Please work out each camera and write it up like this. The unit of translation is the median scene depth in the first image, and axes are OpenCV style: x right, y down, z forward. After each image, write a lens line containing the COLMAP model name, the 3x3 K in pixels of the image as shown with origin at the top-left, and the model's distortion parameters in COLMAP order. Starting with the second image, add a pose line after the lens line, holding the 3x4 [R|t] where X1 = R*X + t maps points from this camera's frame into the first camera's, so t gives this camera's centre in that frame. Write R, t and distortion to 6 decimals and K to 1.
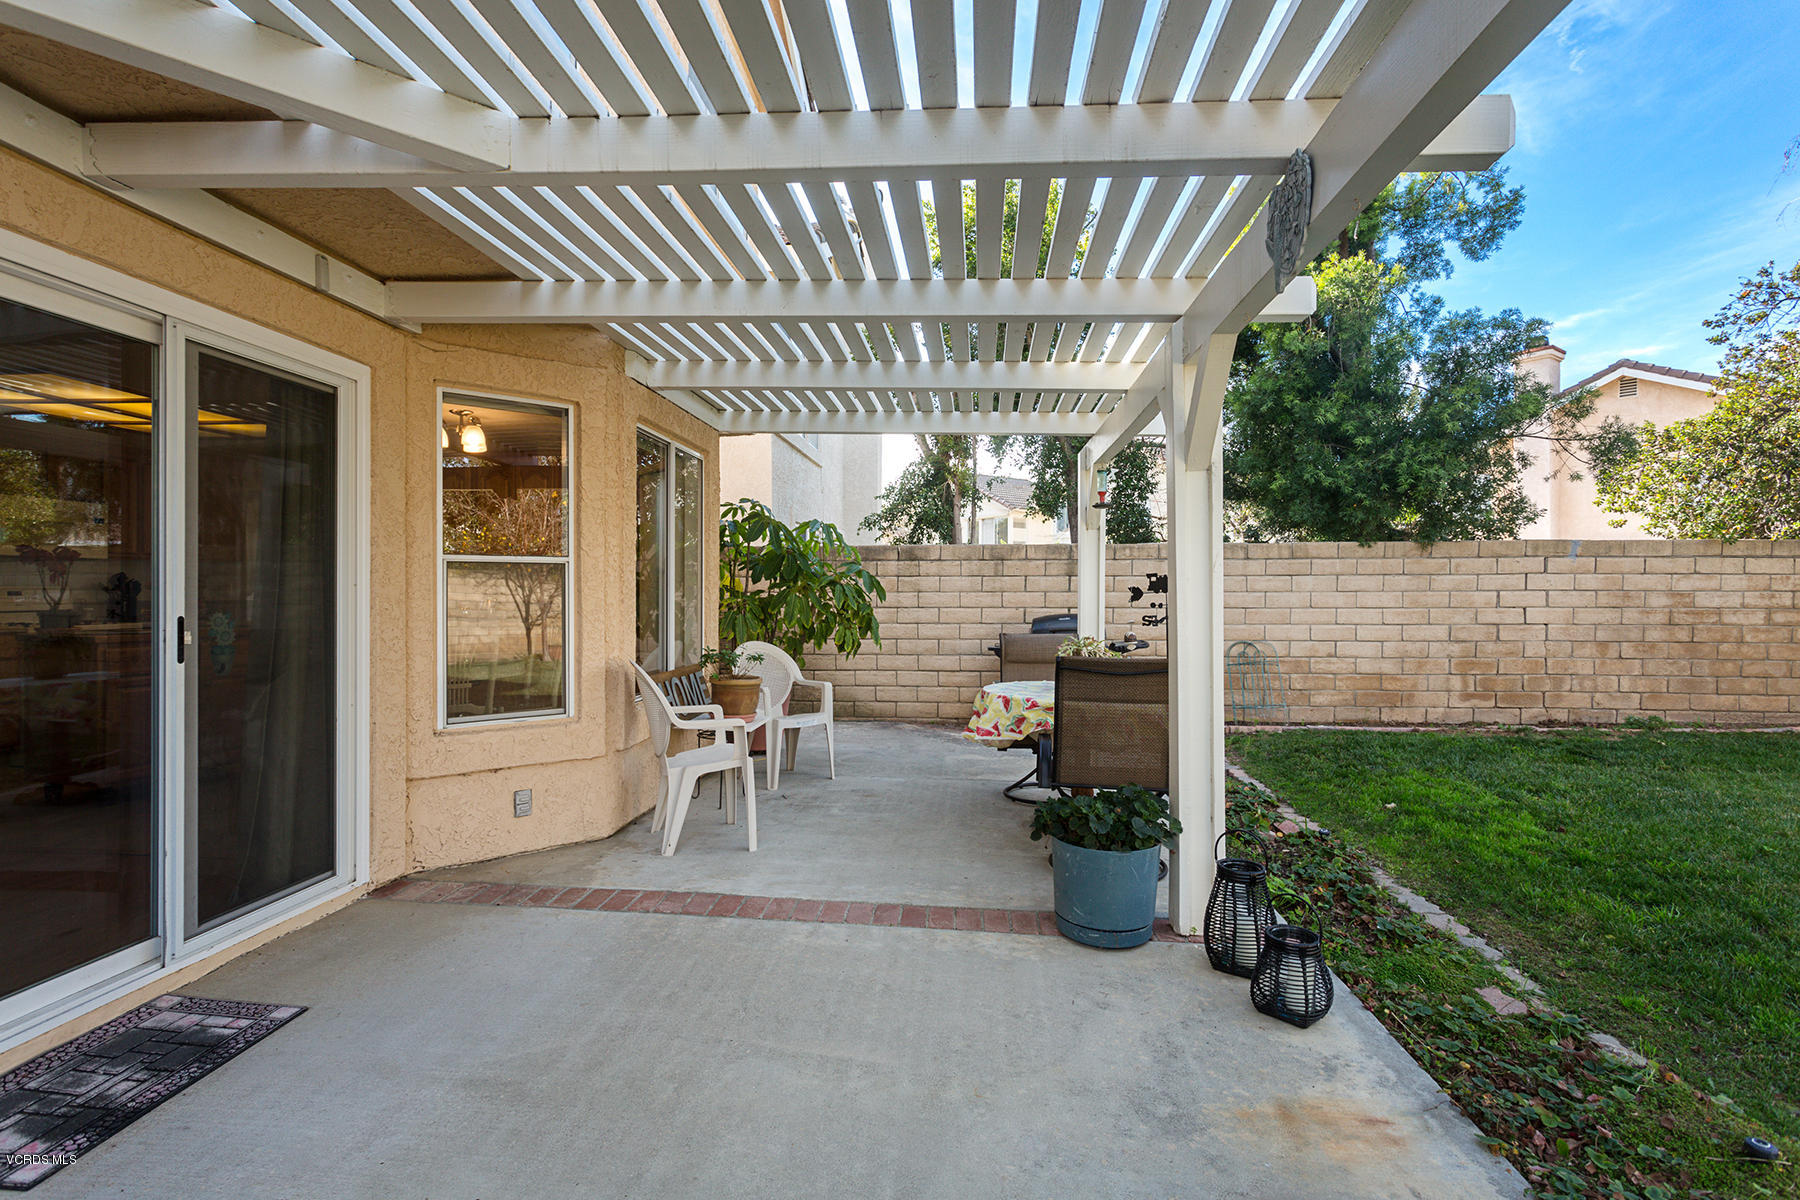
lens RADIAL K [[919.5, 0, 899.3], [0, 919.5, 593.6], [0, 0, 1]] dist [0.004990, 0.002256]
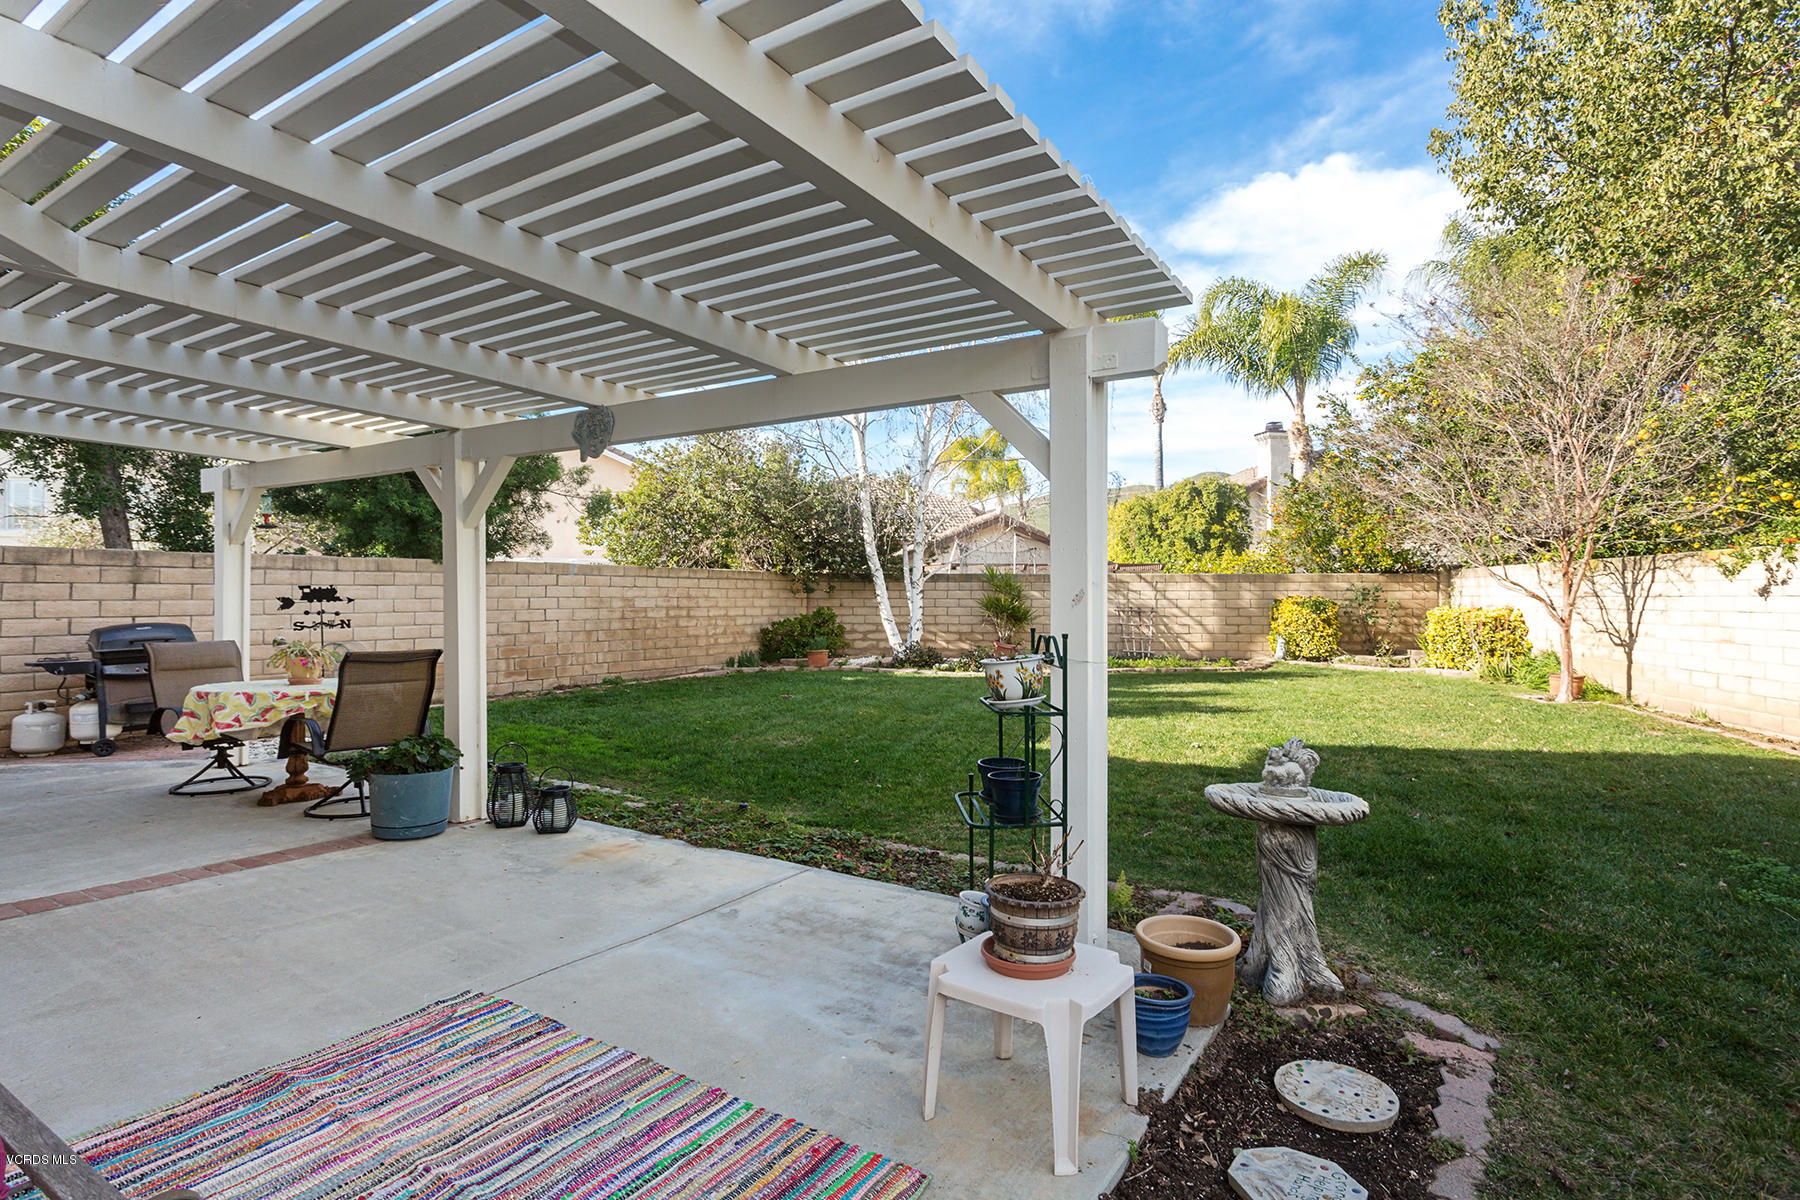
lens RADIAL K [[874.9, 0, 922.4], [0, 874.9, 595.4], [0, 0, 1]] dist [0.003132, 0.000765]
pose [[0.463688, -0.001144, 0.885998, -0.263095], [0.001138, 0.999999, 0.000695, -0.006917], [-0.885998, 0.000686, 0.463688, -0.158567]]
